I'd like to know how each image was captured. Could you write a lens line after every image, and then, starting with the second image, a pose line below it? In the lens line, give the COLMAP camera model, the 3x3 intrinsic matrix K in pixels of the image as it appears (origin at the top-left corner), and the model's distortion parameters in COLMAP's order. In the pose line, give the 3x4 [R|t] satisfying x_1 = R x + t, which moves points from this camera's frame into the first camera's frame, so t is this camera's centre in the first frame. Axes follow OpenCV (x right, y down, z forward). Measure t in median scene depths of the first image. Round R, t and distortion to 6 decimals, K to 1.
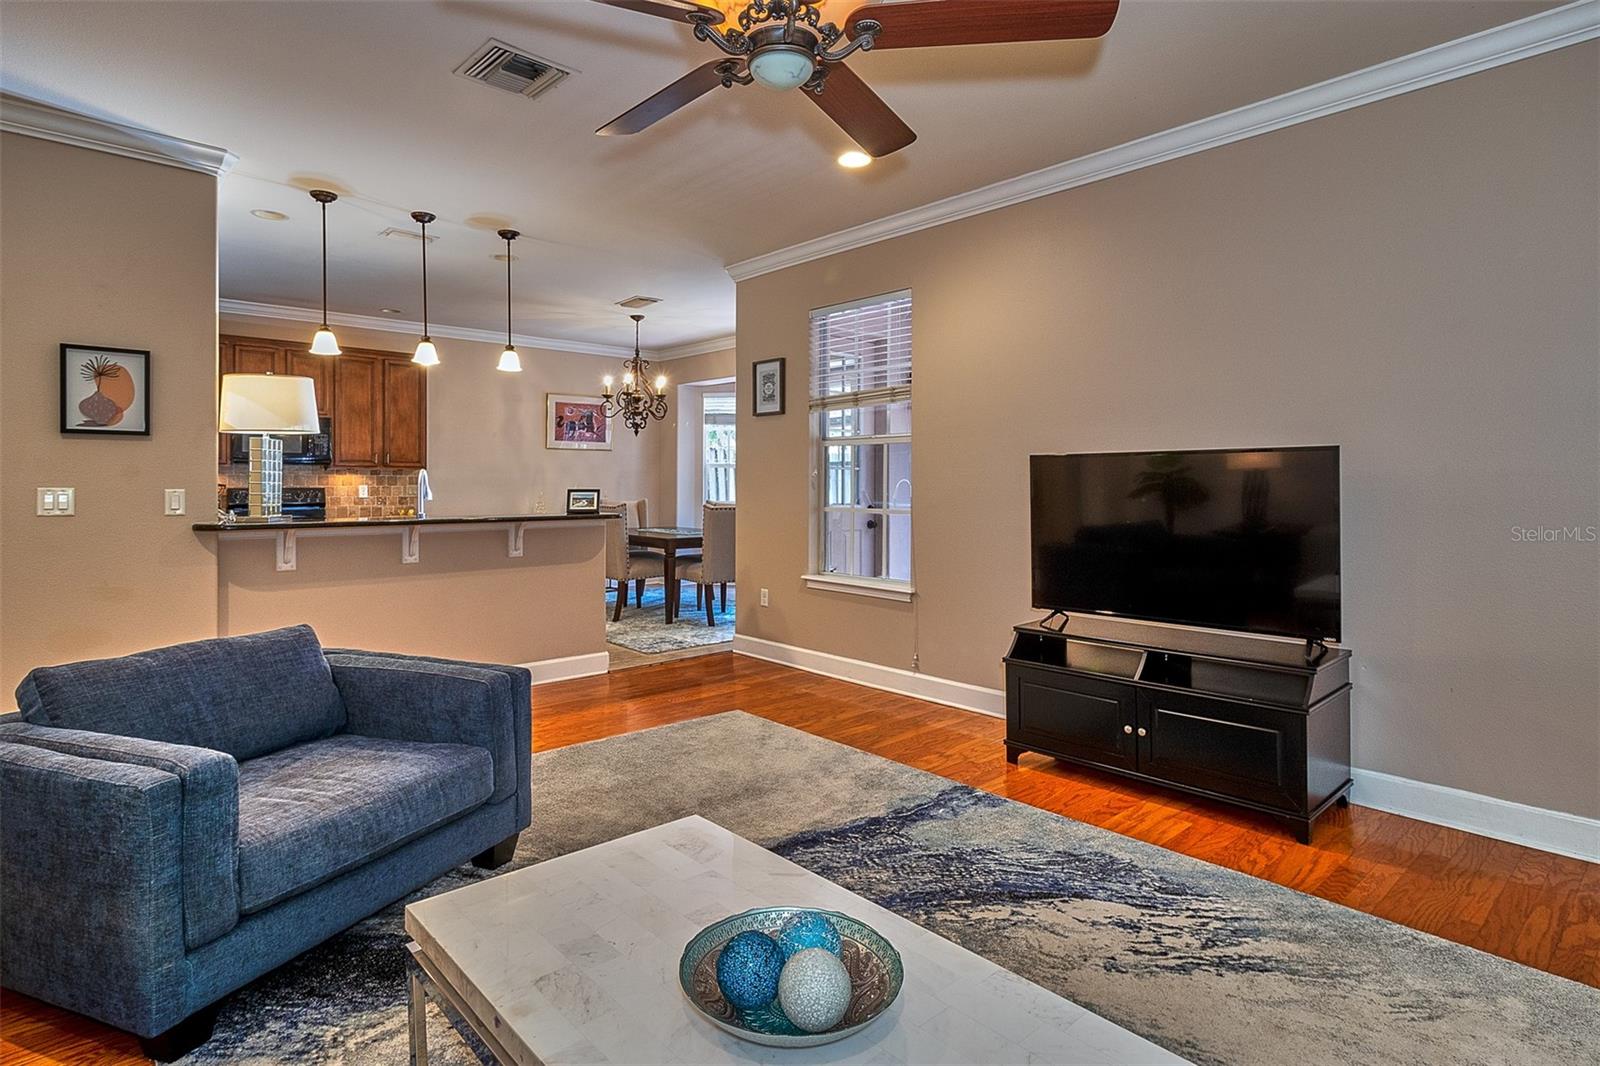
lens RADIAL K [[835.1, 0, 790.4], [0, 835.1, 486.8], [0, 0, 1]] dist [-0.000366, -0.000309]
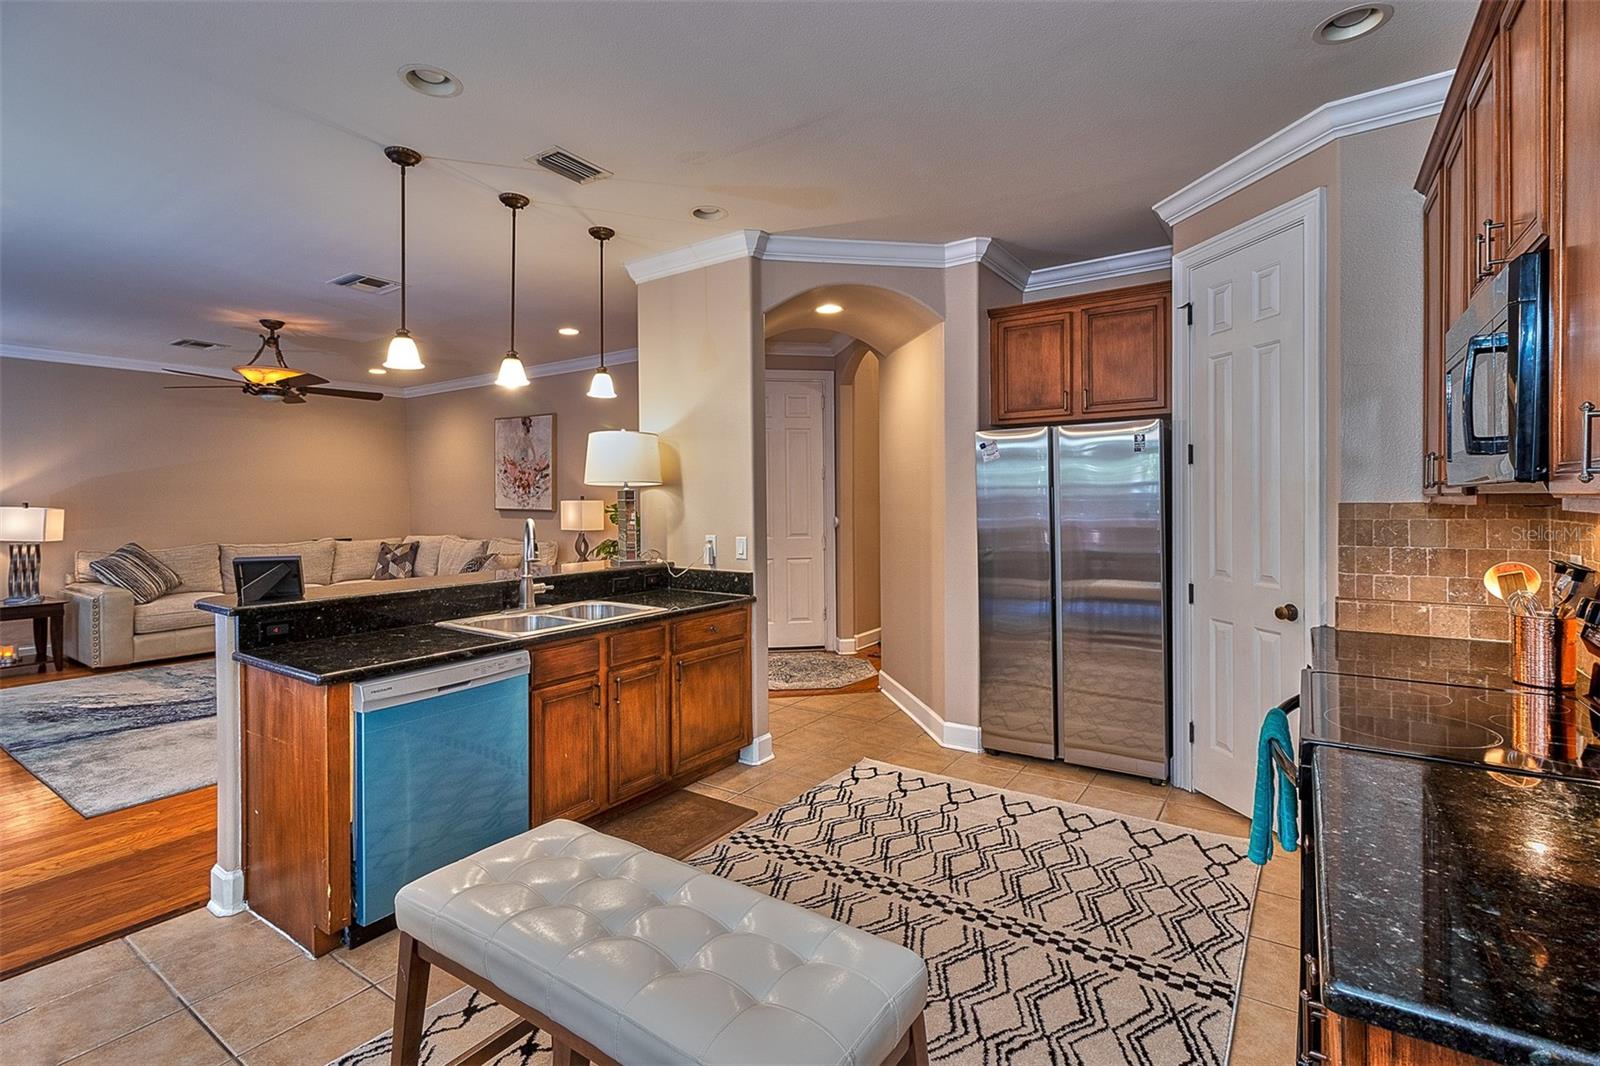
lens RADIAL K [[739.8, 0, 793.2], [0, 739.8, 505.8], [0, 0, 1]] dist [0.002491, -0.000026]
pose [[-0.971526, 0.006446, -0.236845, -0.649563], [0.004127, 0.999939, 0.010286, -0.048248], [0.236897, 0.009015, -0.971493, 2.143615]]
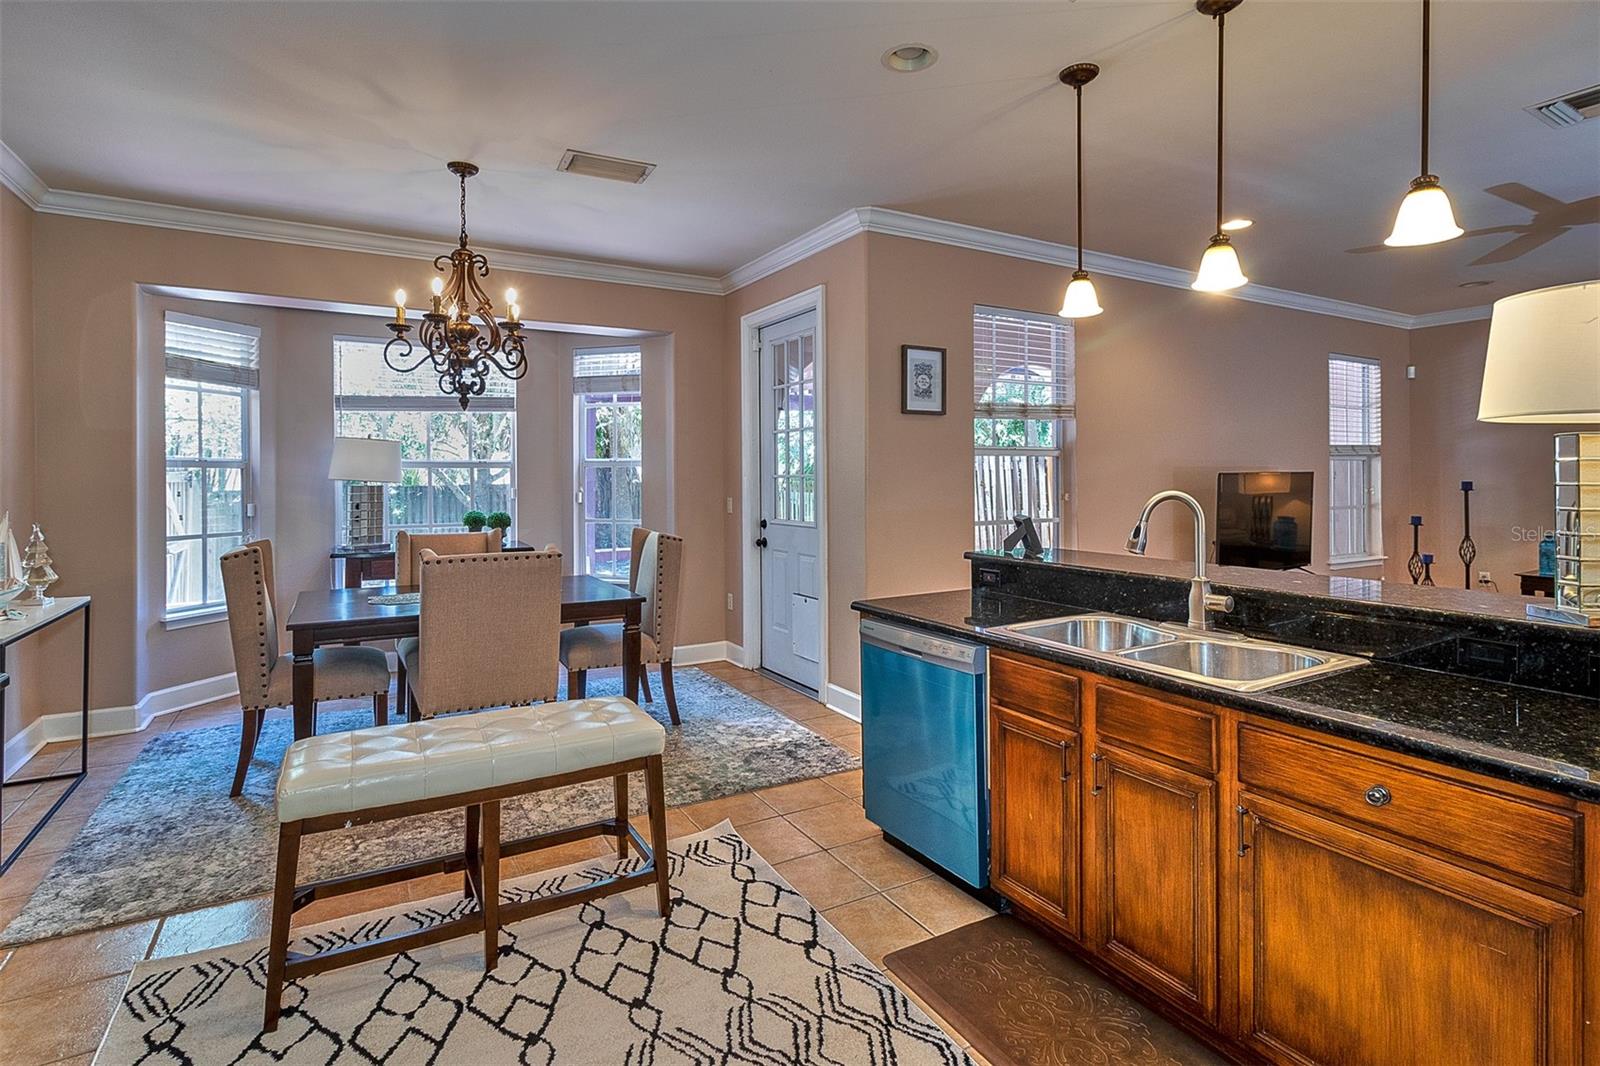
lens RADIAL K [[788.9, 0, 794.1], [0, 788.9, 478.7], [0, 0, 1]] dist [0.000301, -0.000299]
pose [[0.203052, -0.008987, 0.979127, -1.193368], [0.010308, 0.999922, 0.007040, -0.042593], [-0.979114, 0.008664, 0.203129, 1.422829]]
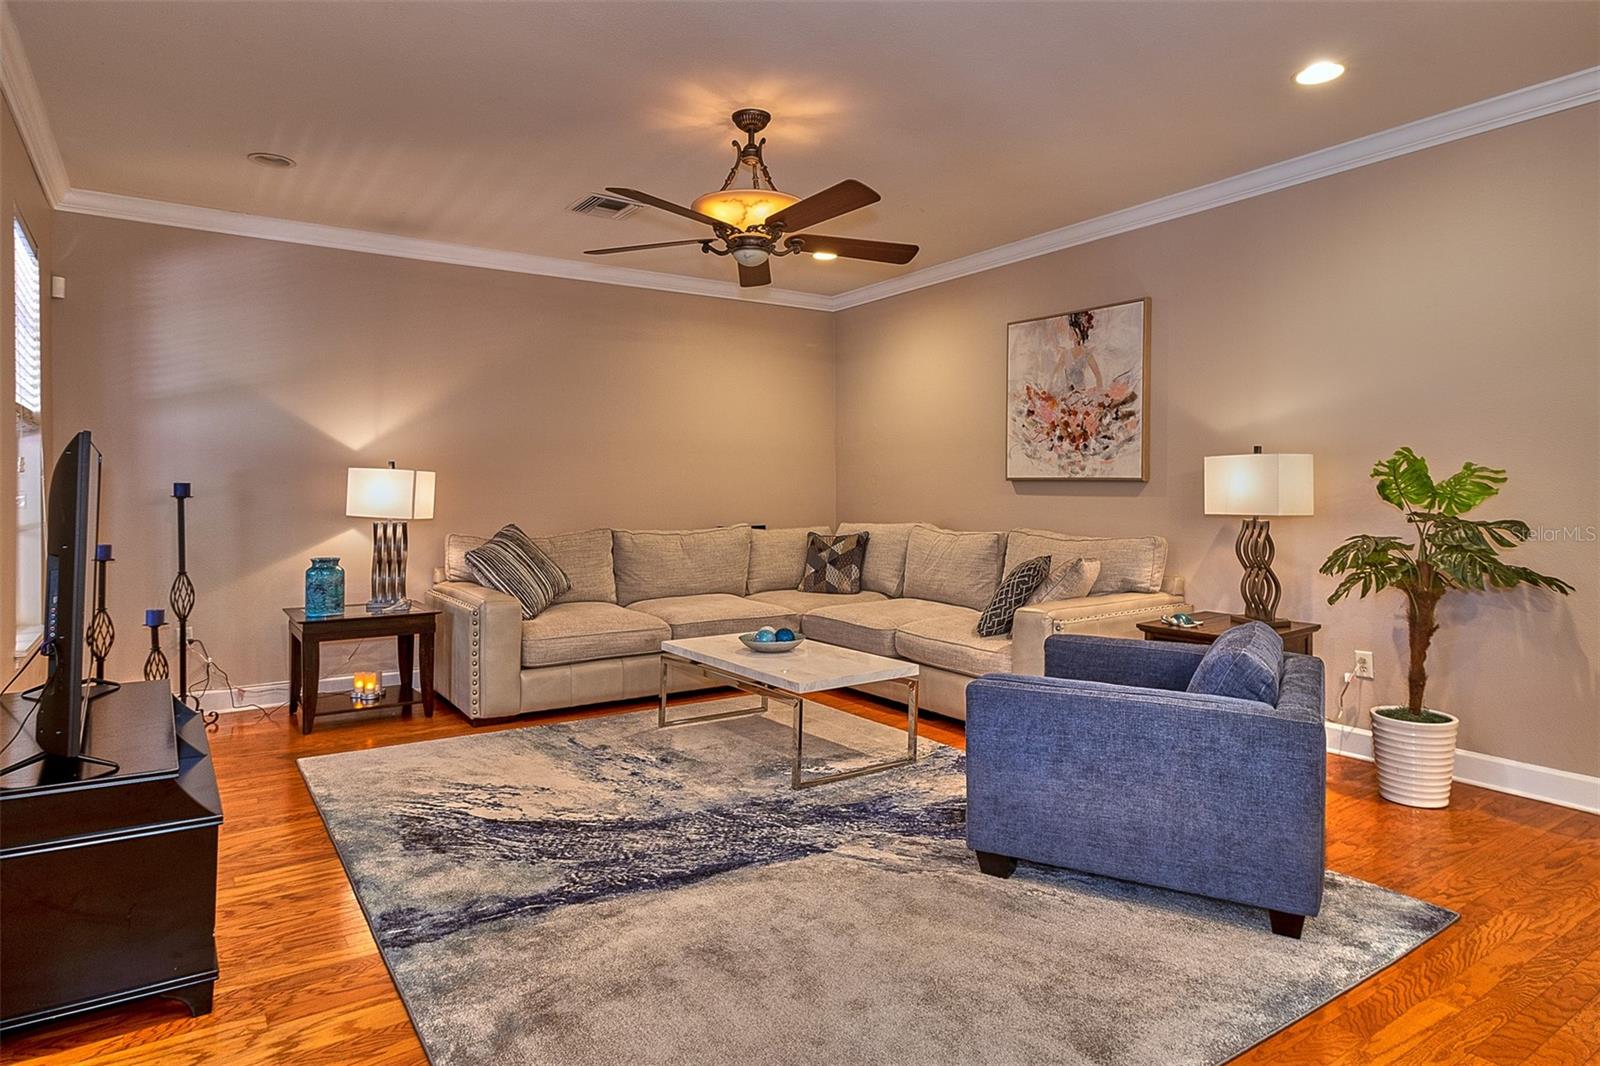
lens RADIAL K [[904.4, 0, 788.6], [0, 904.4, 492.0], [0, 0, 1]] dist [0.004025, 0.001282]
pose [[-0.991010, -0.000373, 0.133786, -0.171724], [0.000078, 0.999994, 0.003370, -0.004923], [-0.133786, 0.003350, -0.991005, 1.430128]]
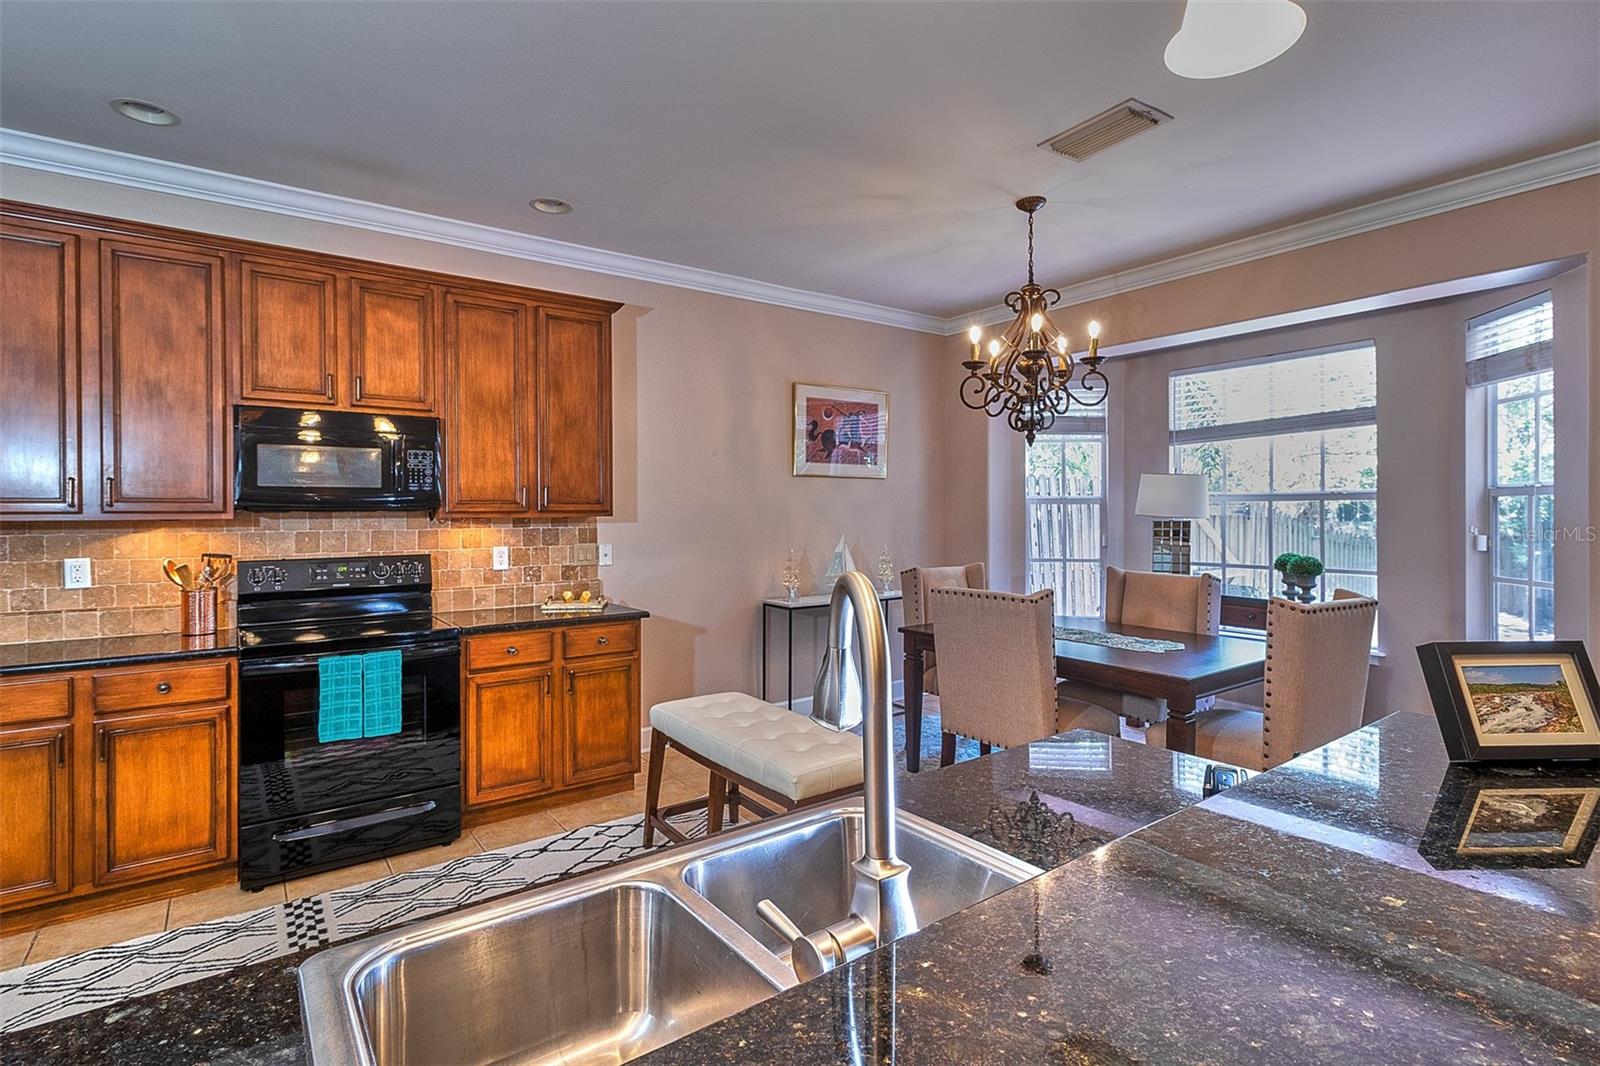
lens RADIAL K [[770.6, 0, 795.2], [0, 770.6, 512.4], [0, 0, 1]] dist [0.001735, 0.000563]
pose [[0.994830, -0.008261, -0.101221, -0.551830], [0.007902, 0.999961, -0.003946, -0.041047], [0.101250, 0.003126, 0.994856, 1.064758]]
